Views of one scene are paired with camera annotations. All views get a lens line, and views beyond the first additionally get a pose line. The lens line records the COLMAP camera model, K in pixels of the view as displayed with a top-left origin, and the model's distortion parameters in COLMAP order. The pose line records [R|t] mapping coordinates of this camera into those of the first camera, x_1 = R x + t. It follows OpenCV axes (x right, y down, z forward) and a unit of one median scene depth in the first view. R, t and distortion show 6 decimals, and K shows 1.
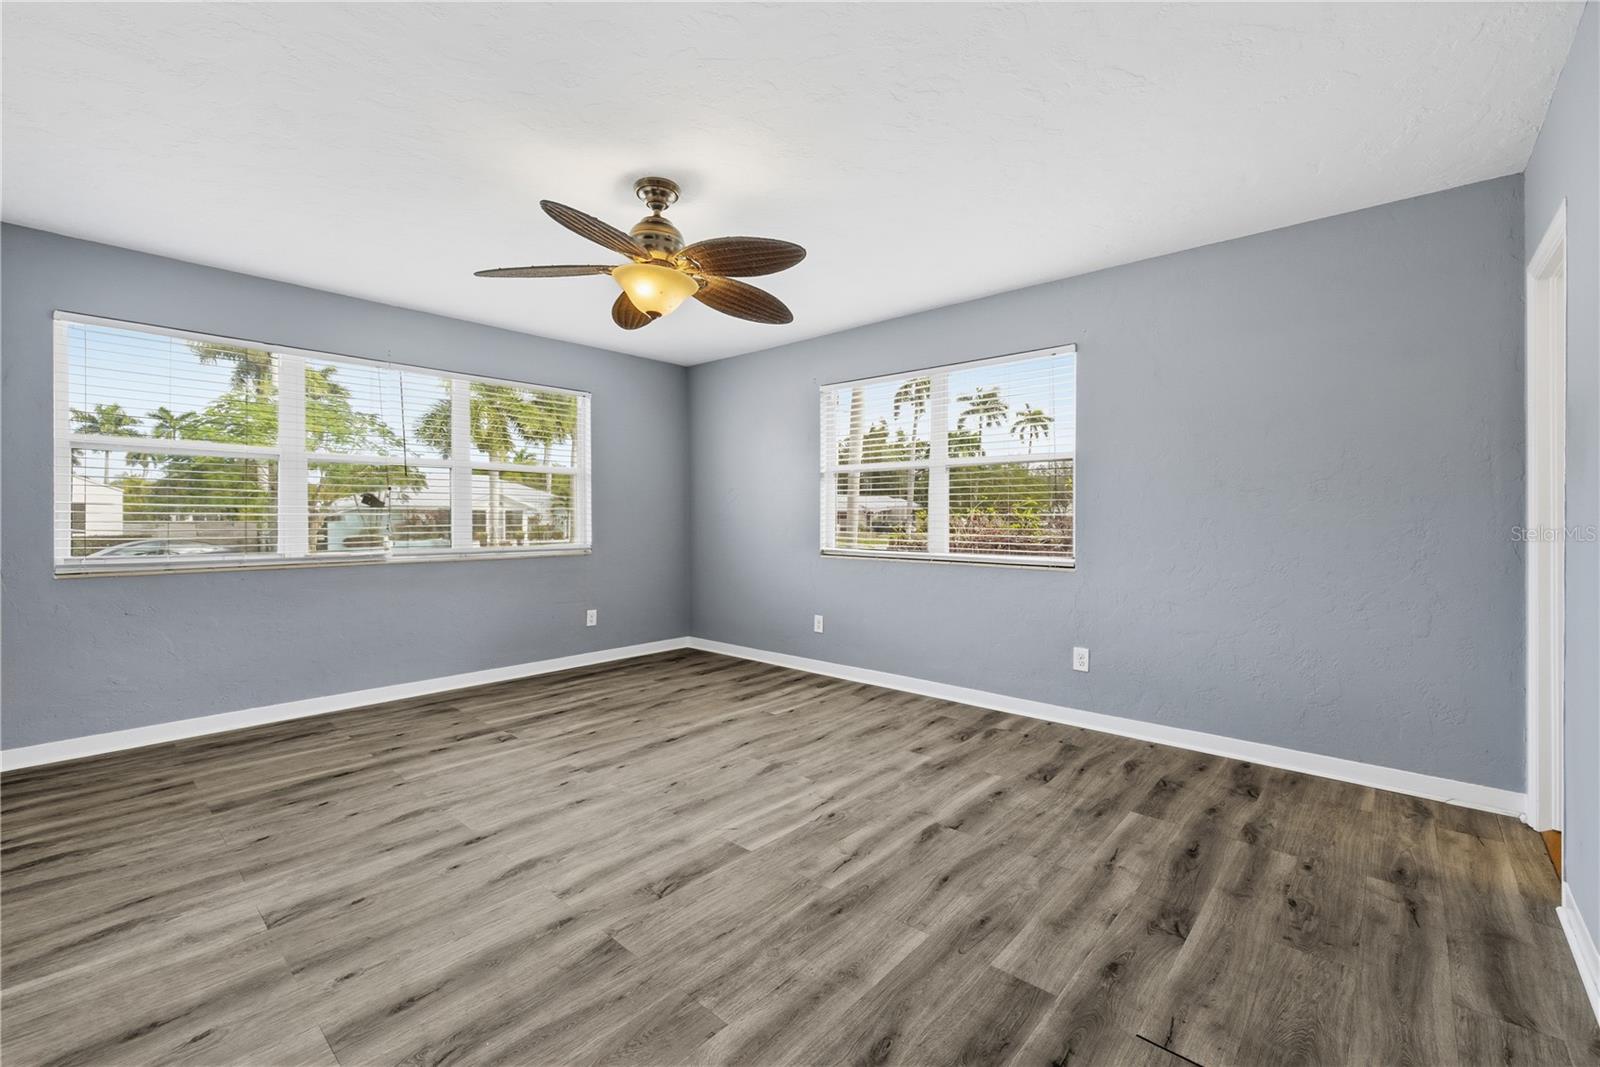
lens RADIAL K [[672.4, 0, 807.2], [0, 672.4, 524.6], [0, 0, 1]] dist [0.004445, -0.000134]
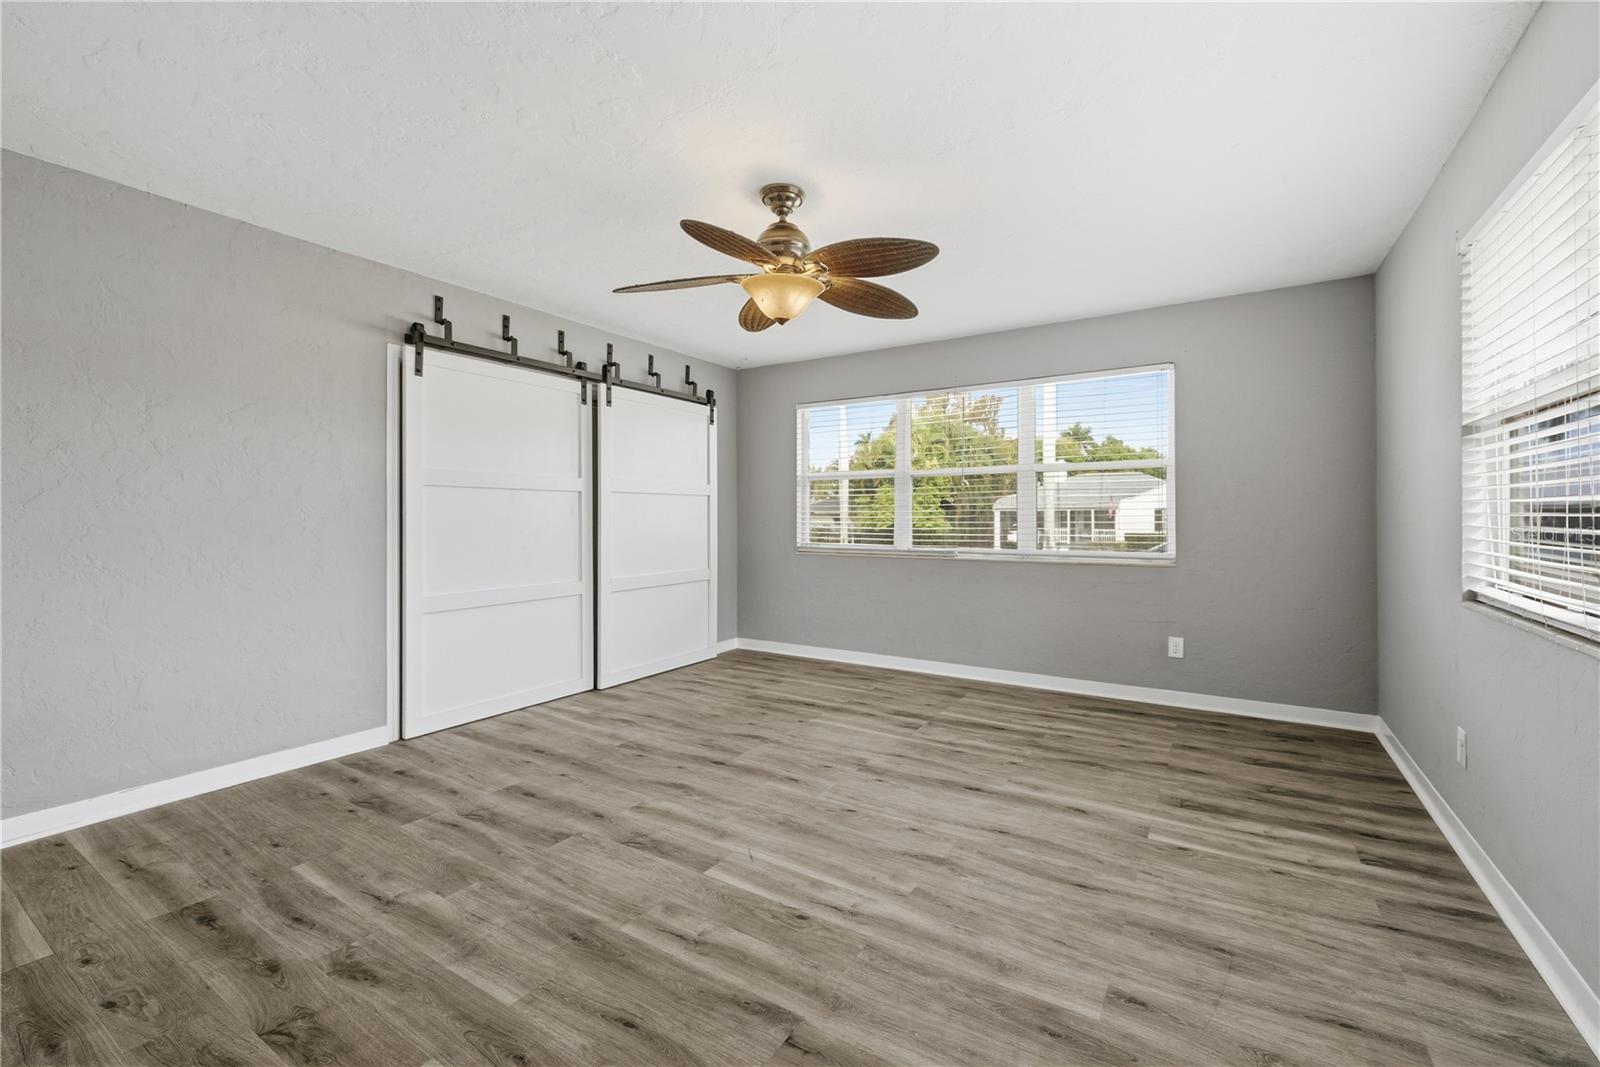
lens RADIAL K [[672.4, 0, 799.8], [0, 672.4, 527.3], [0, 0, 1]] dist [0.004445, -0.000134]
pose [[0.153369, 0.013101, -0.988082, 0.736862], [-0.011136, 0.999872, 0.011529, -0.011945], [0.988106, 0.009235, 0.153495, 0.836372]]
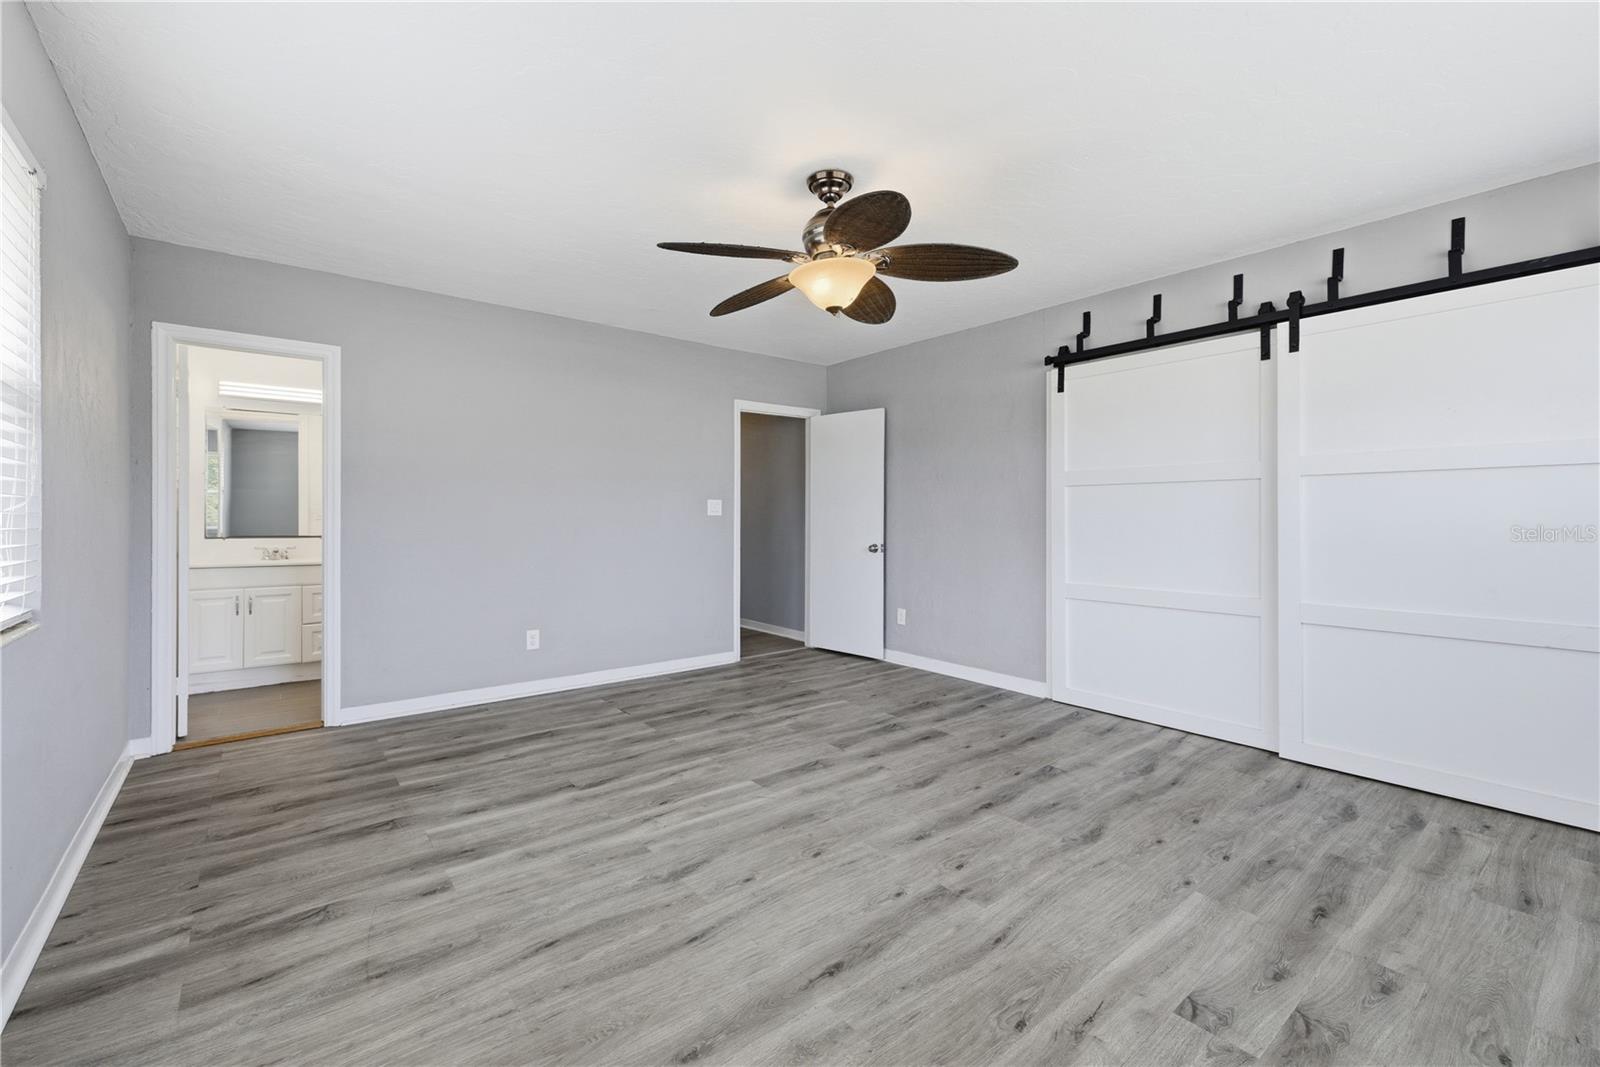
lens RADIAL K [[672.4, 0, 802.3], [0, 672.4, 520.1], [0, 0, 1]] dist [0.004445, -0.000134]
pose [[-0.985534, -0.002627, 0.169455, -0.333396], [0.000702, 0.999808, 0.019578, -0.024348], [-0.169474, 0.019414, -0.985343, 1.886203]]
